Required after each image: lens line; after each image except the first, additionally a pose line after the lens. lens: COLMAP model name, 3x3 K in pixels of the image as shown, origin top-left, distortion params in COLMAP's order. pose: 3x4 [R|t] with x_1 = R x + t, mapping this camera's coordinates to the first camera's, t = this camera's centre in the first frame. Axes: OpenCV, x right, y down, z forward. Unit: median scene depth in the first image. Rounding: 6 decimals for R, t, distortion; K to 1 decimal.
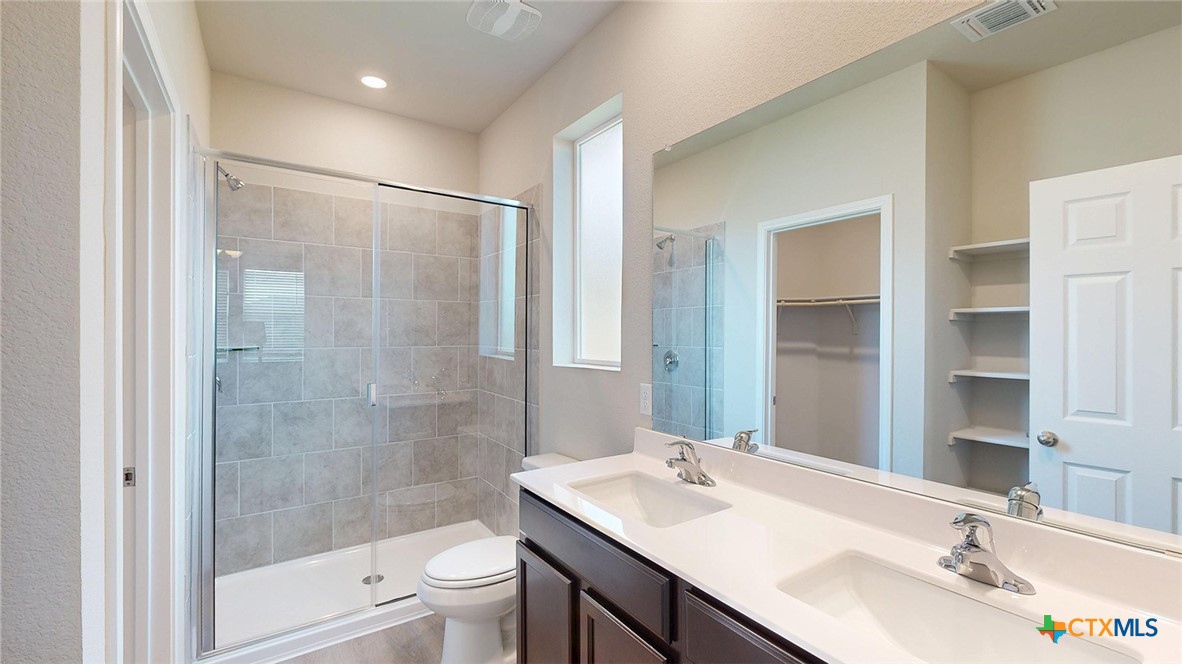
lens RADIAL K [[486.9, 0, 591.7], [0, 486.9, 331.8], [0, 0, 1]] dist [-0.016526, -0.000299]
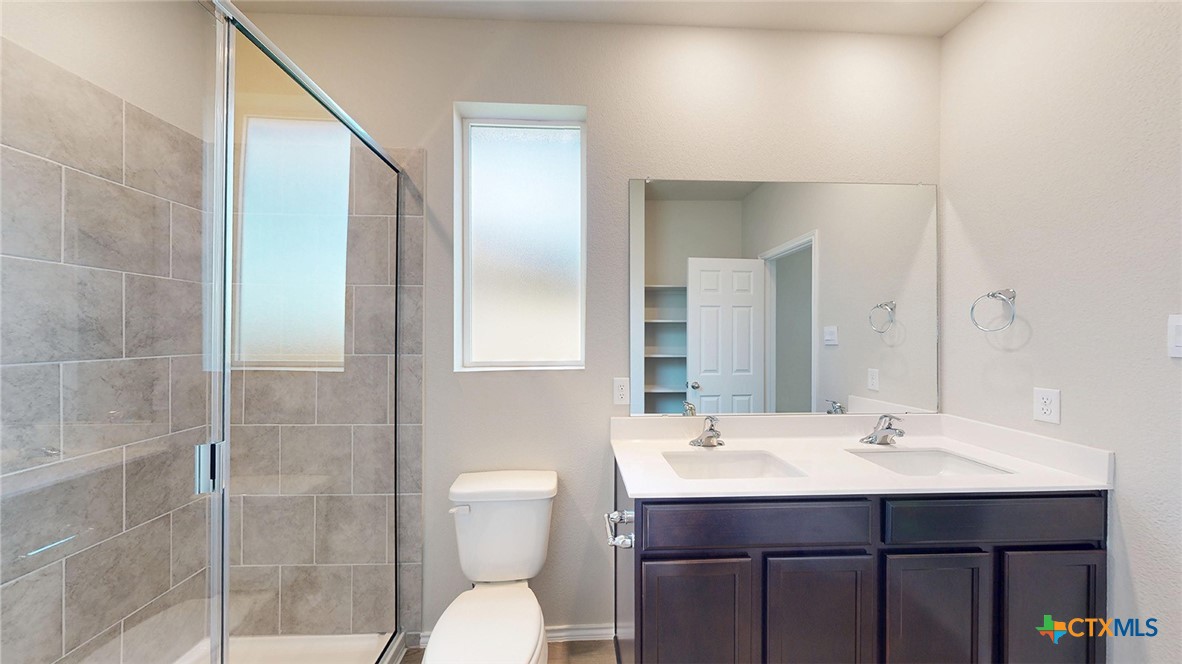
lens RADIAL K [[374.5, 0, 592.6], [0, 374.5, 331.7], [0, 0, 1]] dist [0.000087, -0.000027]
pose [[0.523496, 0.001809, 0.852026, -0.413097], [-0.003176, 0.999995, -0.000171, -0.000820], [-0.852022, -0.002617, 0.523499, 0.366635]]
